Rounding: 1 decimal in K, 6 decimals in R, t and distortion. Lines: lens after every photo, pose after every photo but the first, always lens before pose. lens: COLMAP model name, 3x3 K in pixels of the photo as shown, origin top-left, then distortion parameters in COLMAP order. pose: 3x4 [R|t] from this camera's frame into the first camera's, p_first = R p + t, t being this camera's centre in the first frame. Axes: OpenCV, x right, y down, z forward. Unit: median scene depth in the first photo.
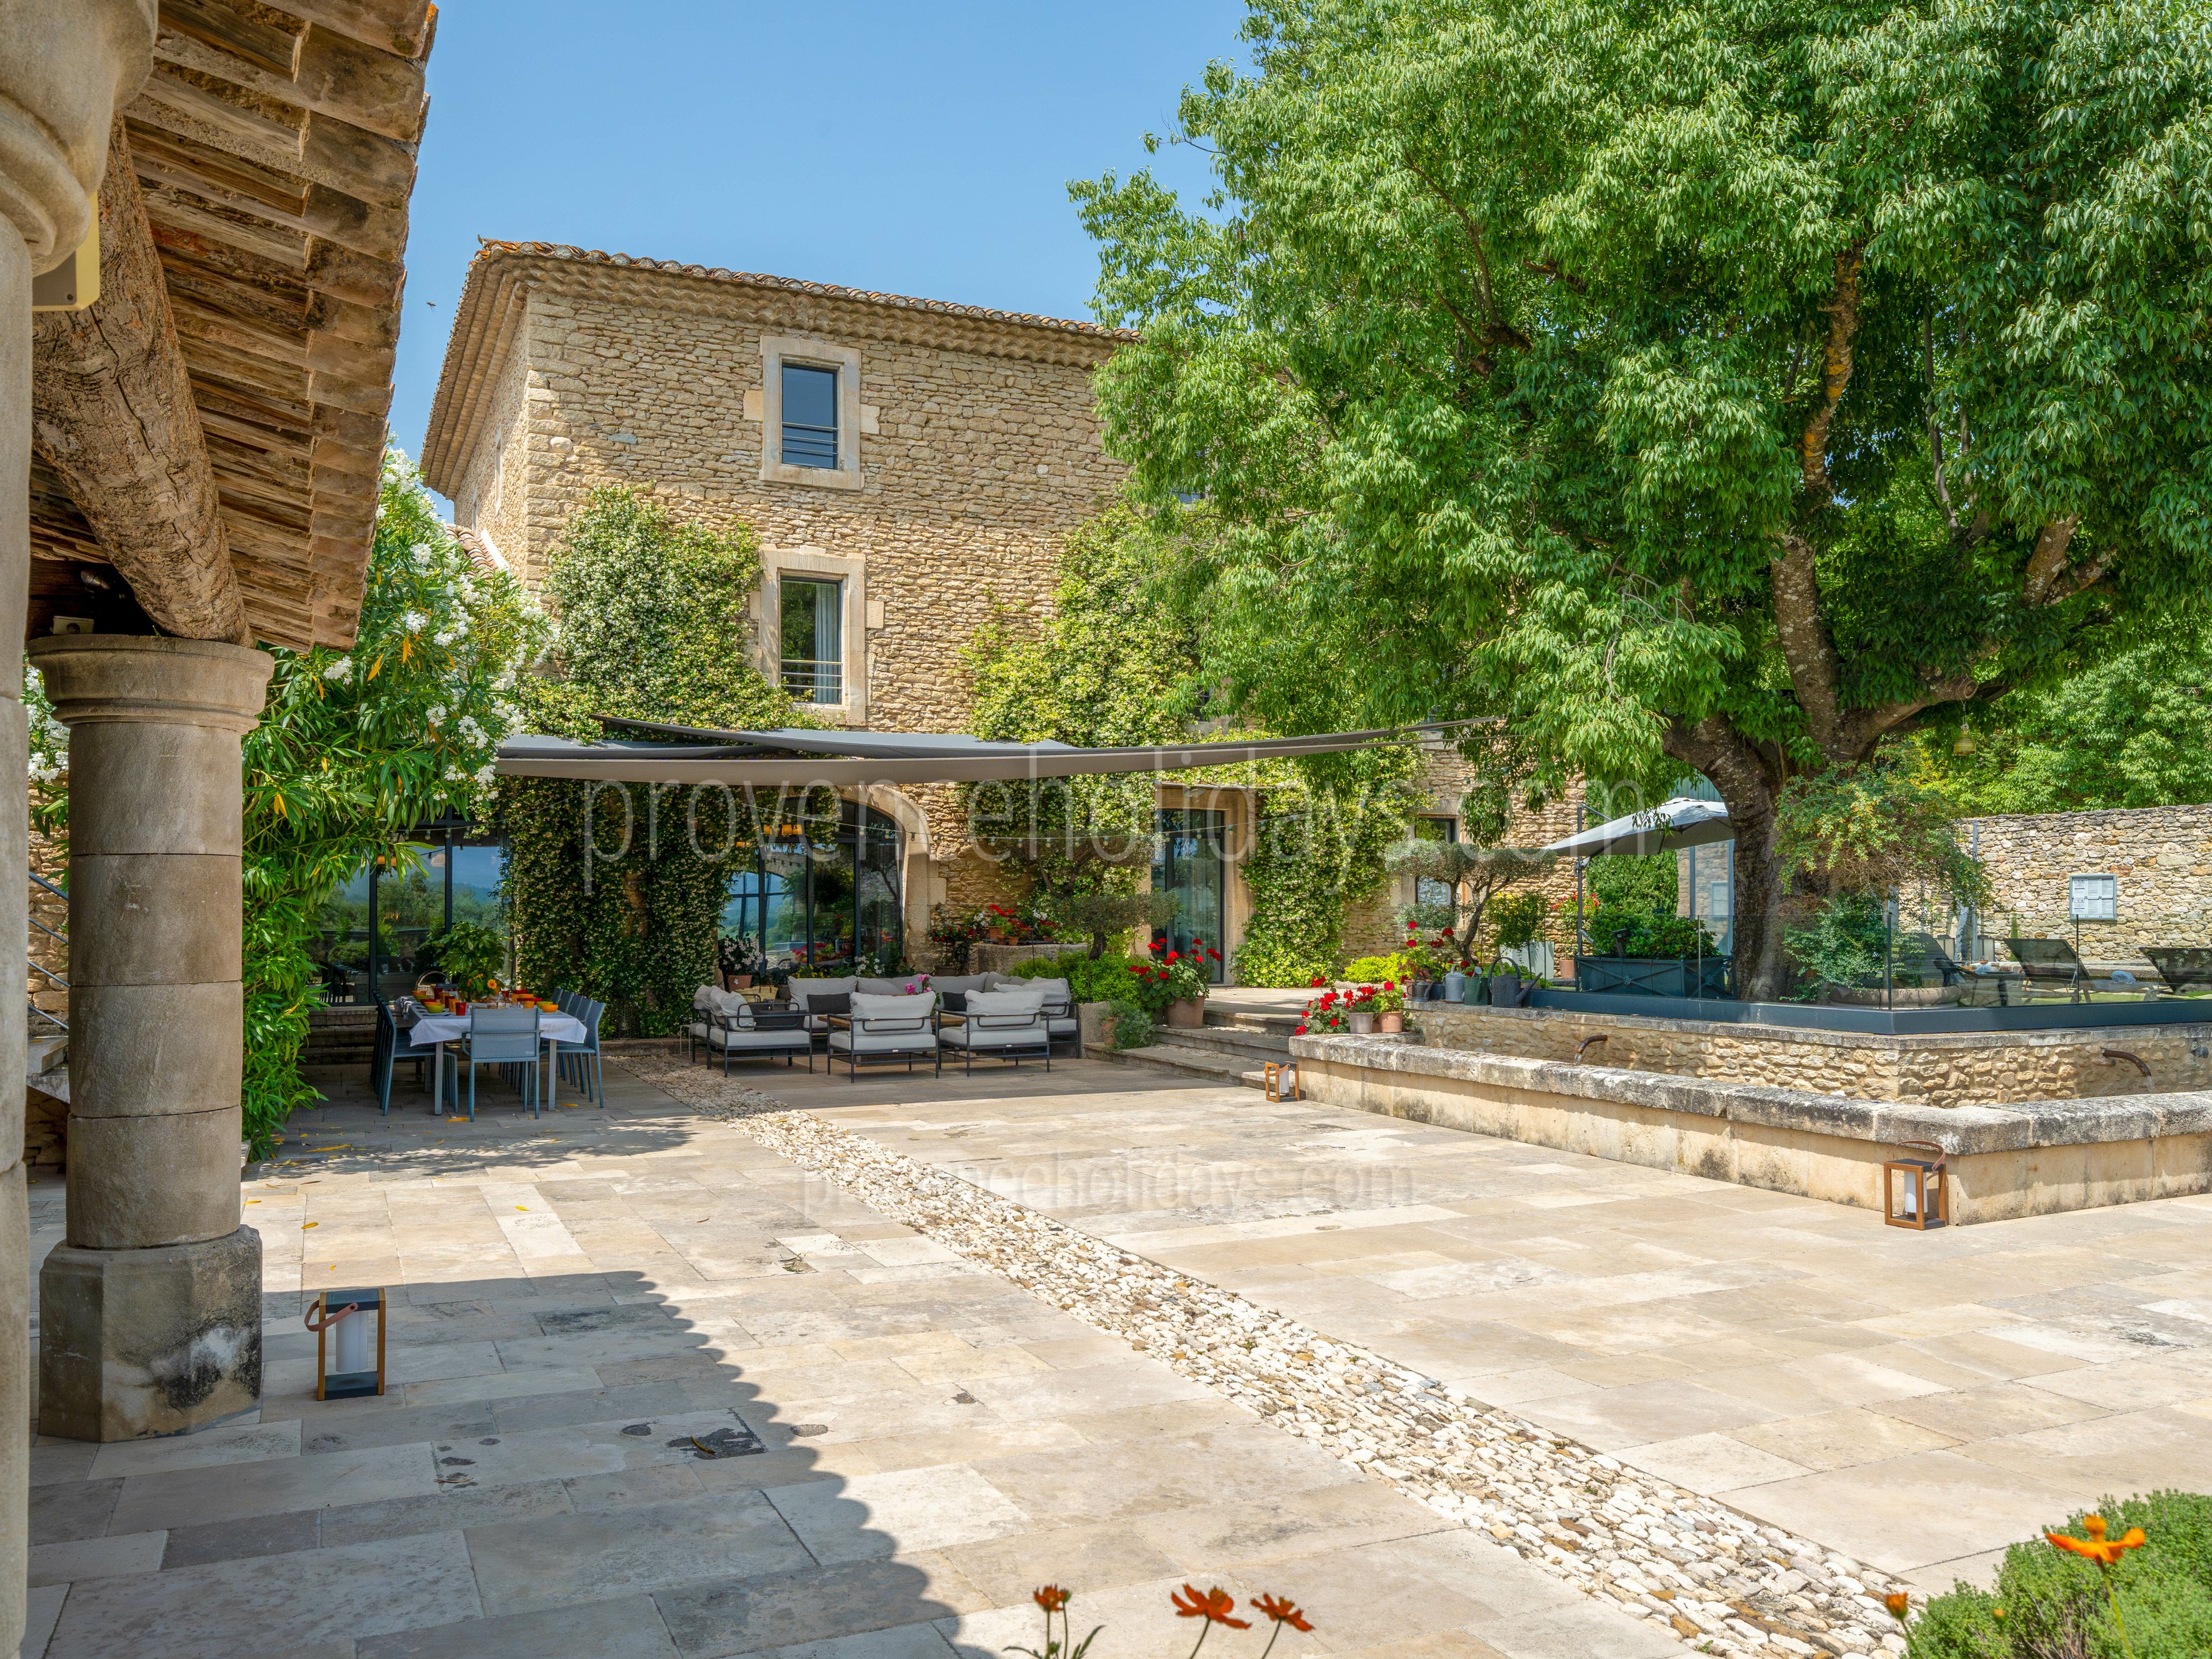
lens RADIAL K [[1729.3, 0, 1104.5], [0, 1729.3, 819.7], [0, 0, 1]] dist [0.009584, 0.006526]
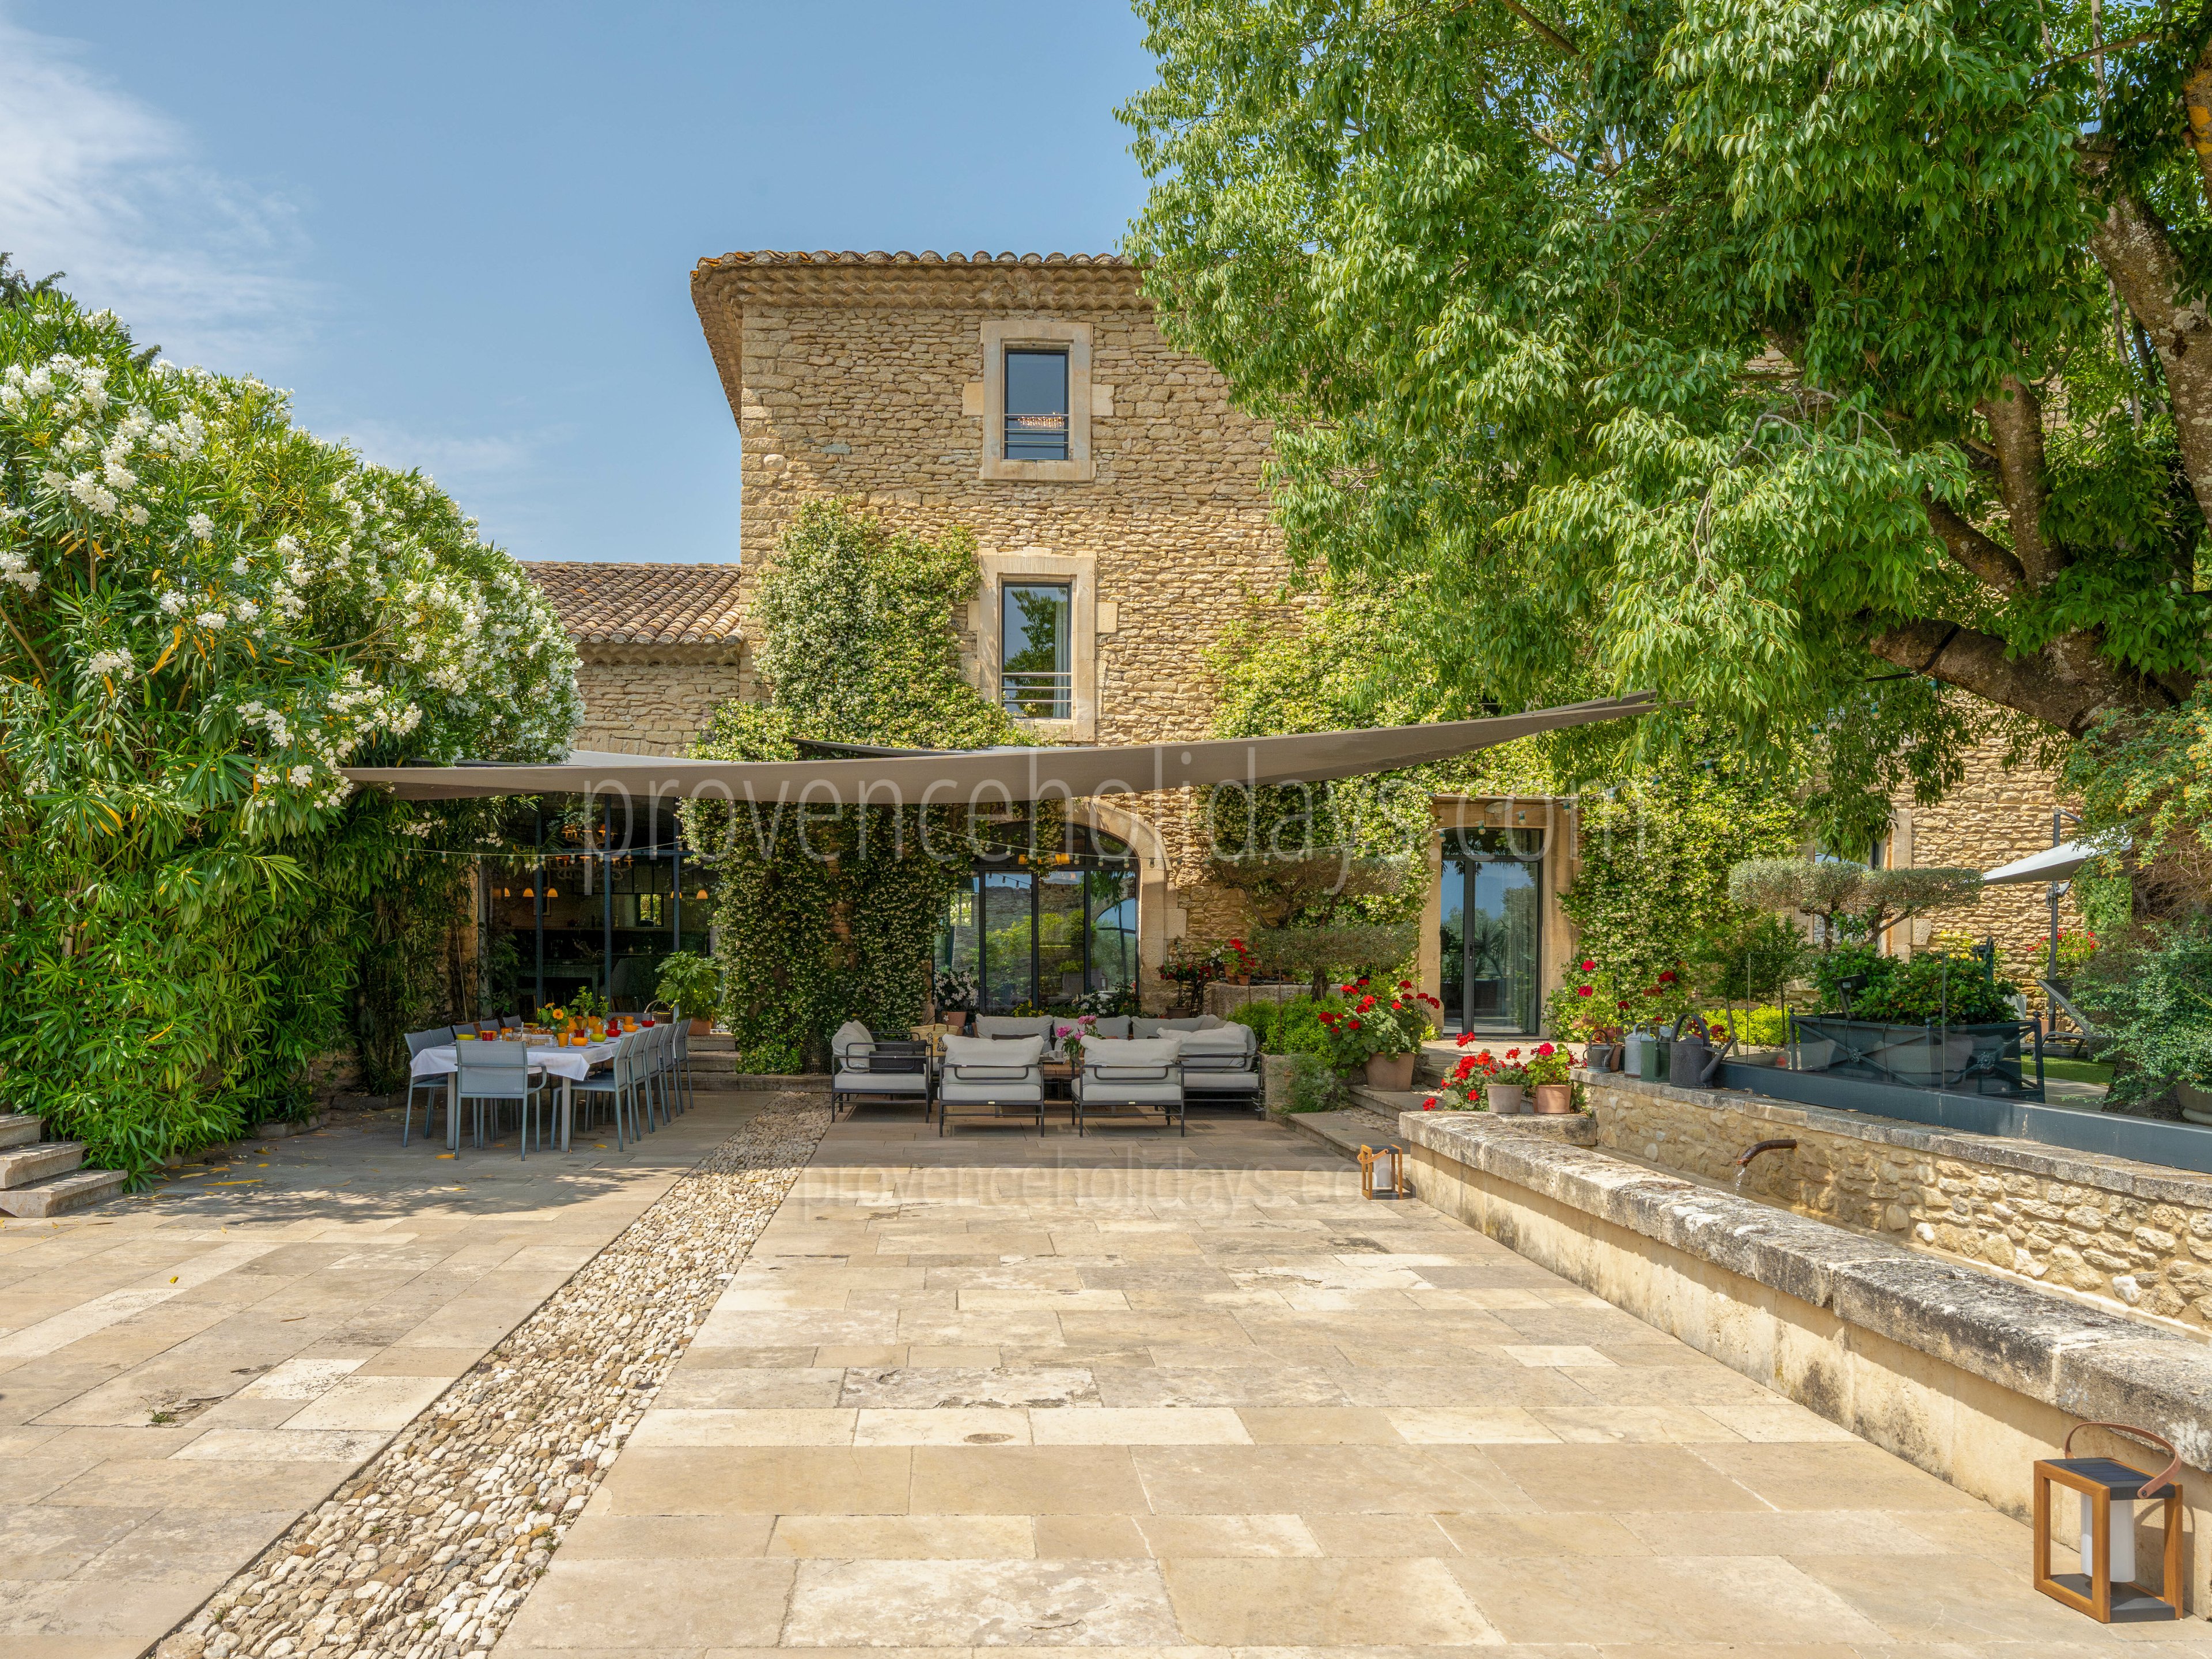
lens RADIAL K [[1615.7, 0, 956.0], [0, 1615.7, 941.3], [0, 0, 1]] dist [0.010260, -0.011258]
pose [[0.911269, 0.007843, -0.411736, 0.158982], [0.011274, 0.998969, 0.043982, 0.013656], [0.411656, -0.044721, 0.910241, 0.209667]]
